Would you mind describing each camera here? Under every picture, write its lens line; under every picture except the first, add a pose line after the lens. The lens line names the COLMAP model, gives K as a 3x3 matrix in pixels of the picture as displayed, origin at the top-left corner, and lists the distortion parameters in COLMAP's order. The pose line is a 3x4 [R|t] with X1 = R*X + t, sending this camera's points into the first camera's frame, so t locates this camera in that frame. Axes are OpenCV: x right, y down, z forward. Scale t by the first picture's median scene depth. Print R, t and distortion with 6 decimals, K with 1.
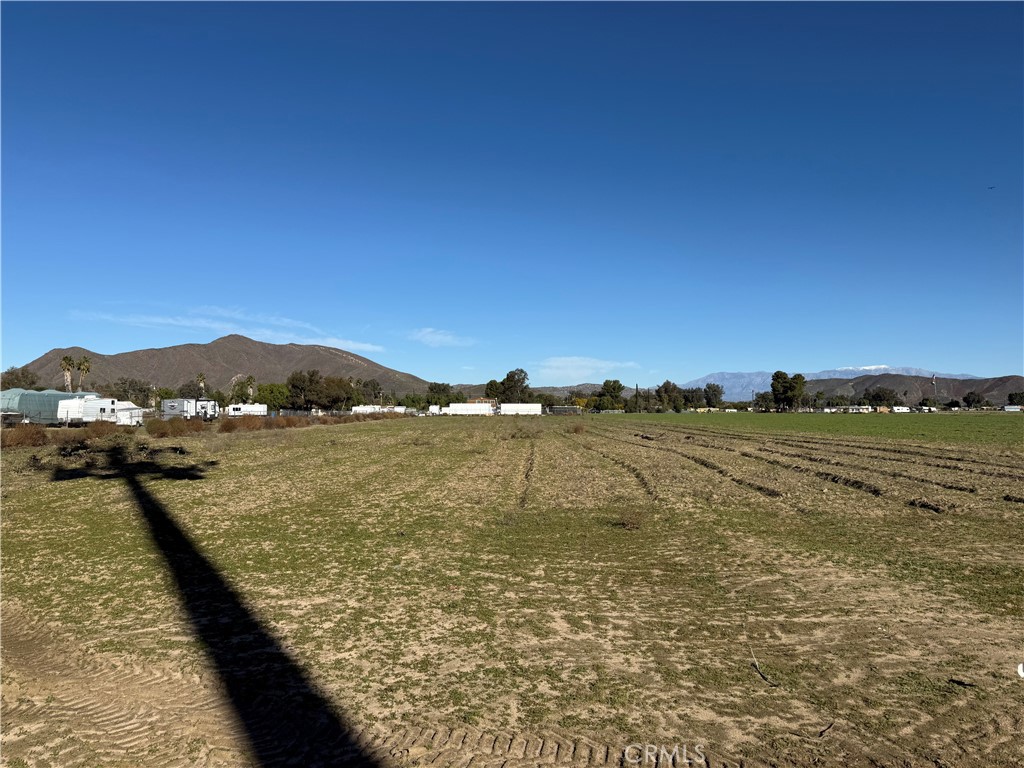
lens RADIAL K [[724.7, 0, 518.3], [0, 724.7, 380.5], [0, 0, 1]] dist [0.053964, -0.056387]
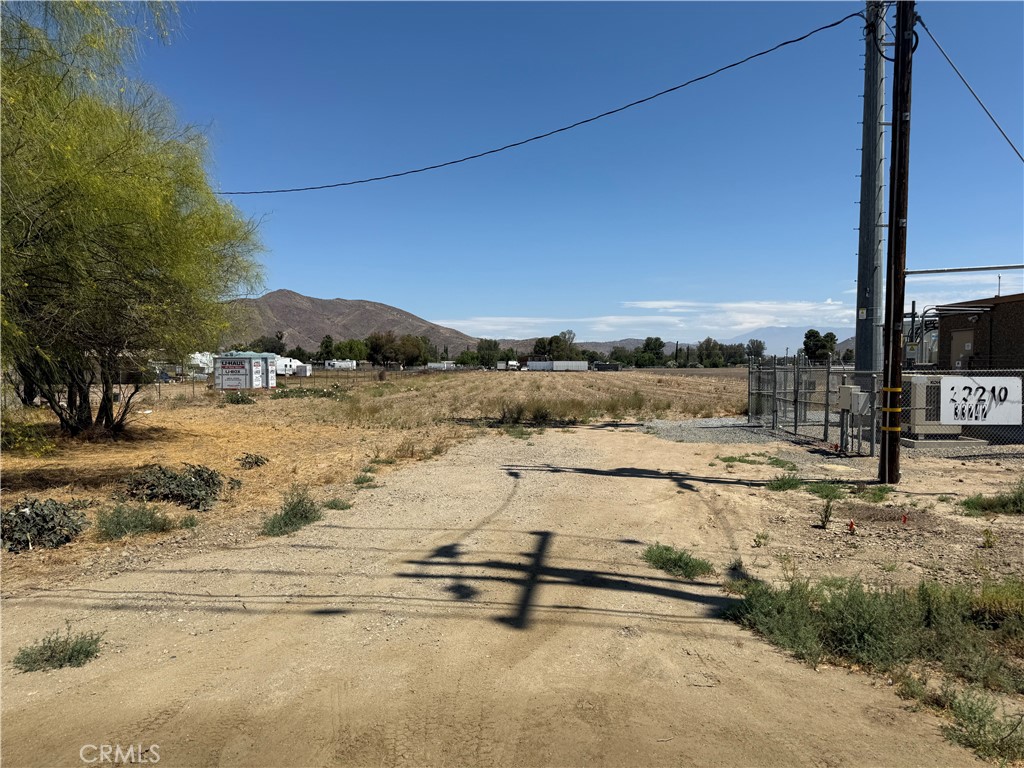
lens RADIAL K [[724.7, 0, 511.1], [0, 724.7, 390.7], [0, 0, 1]] dist [0.053964, -0.056387]
pose [[0.997702, 0.007468, -0.067346, -0.016427], [-0.002315, 0.997085, 0.076262, -0.011928], [0.067719, -0.075931, 0.994811, -0.223401]]
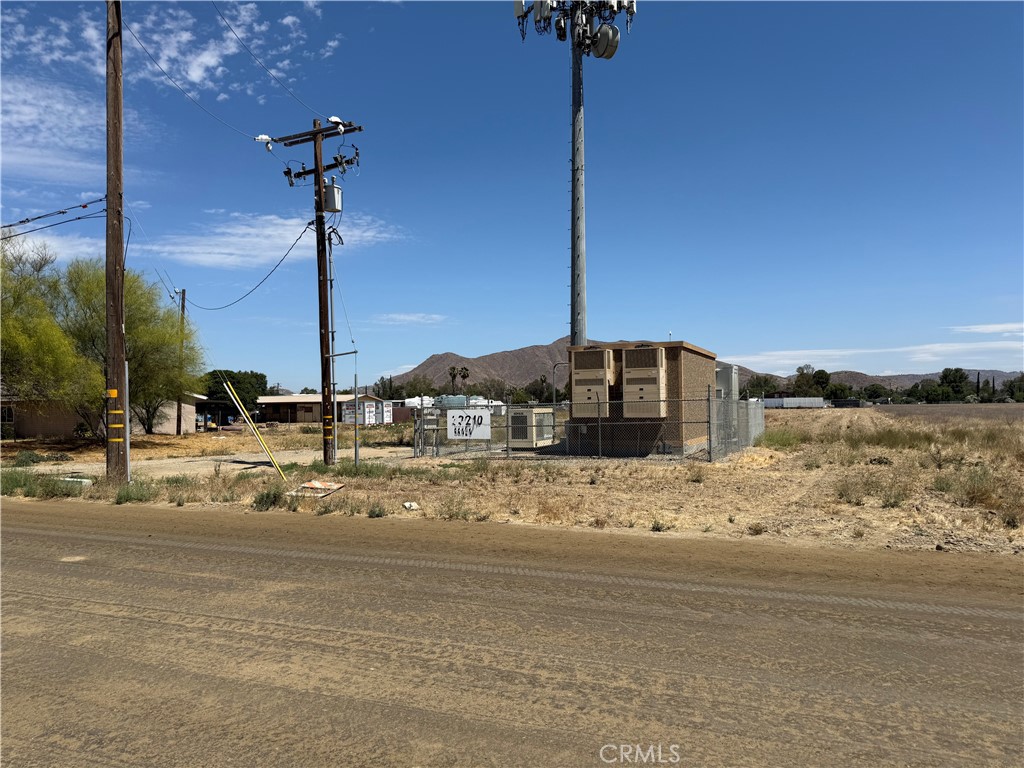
lens RADIAL K [[724.7, 0, 515.8], [0, 724.7, 381.3], [0, 0, 1]] dist [0.053964, -0.056387]
pose [[0.900291, -0.022992, -0.434681, 0.131099], [0.027680, 0.999607, 0.004457, -0.013153], [0.434407, -0.016045, 0.900574, -0.262733]]
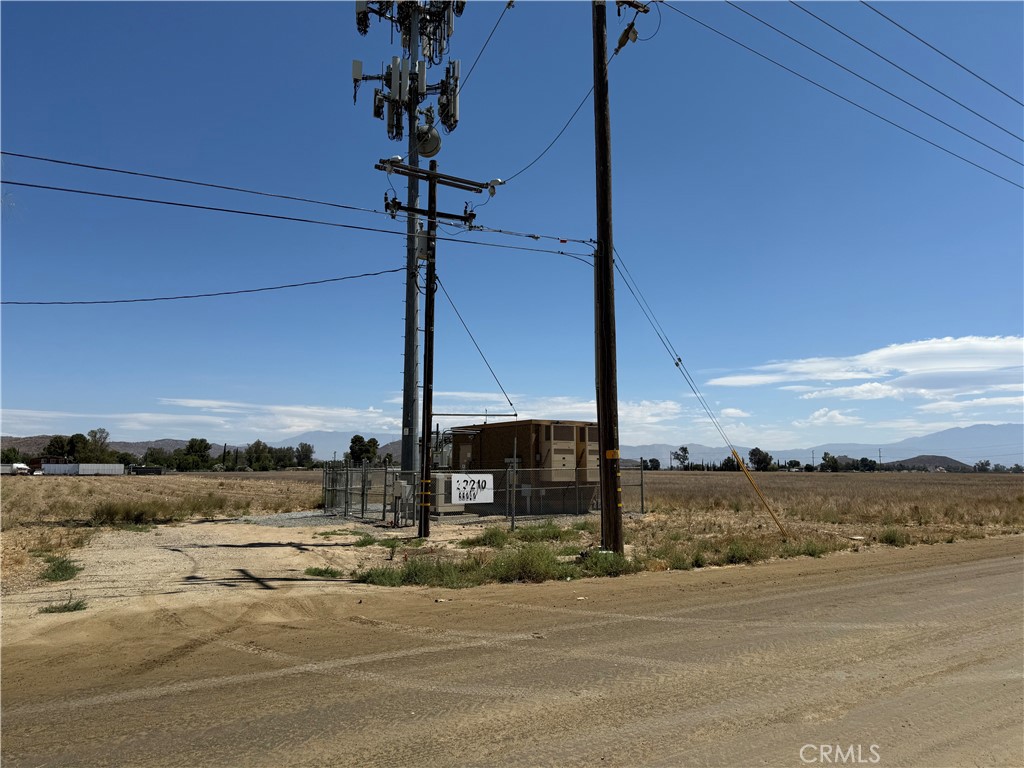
lens RADIAL K [[724.7, 0, 515.7], [0, 724.7, 389.5], [0, 0, 1]] dist [0.053964, -0.056387]
pose [[0.858573, 0.060511, 0.509109, -0.037561], [-0.025632, 0.996835, -0.075253, -0.013496], [-0.512051, 0.051560, 0.857406, -0.270410]]
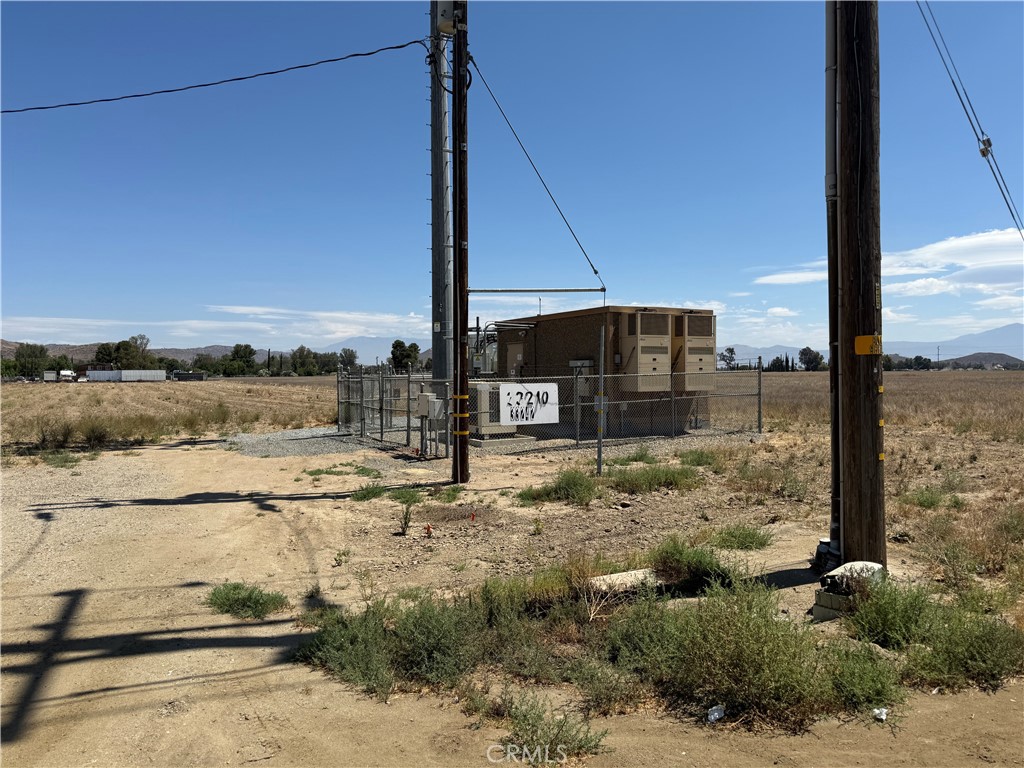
lens RADIAL K [[724.7, 0, 518.8], [0, 724.7, 386.7], [0, 0, 1]] dist [0.053964, -0.056387]
pose [[0.884267, -0.013434, 0.466789, -0.014292], [-0.013859, 0.998391, 0.054987, -0.012090], [-0.466776, -0.055092, 0.882658, -0.220027]]
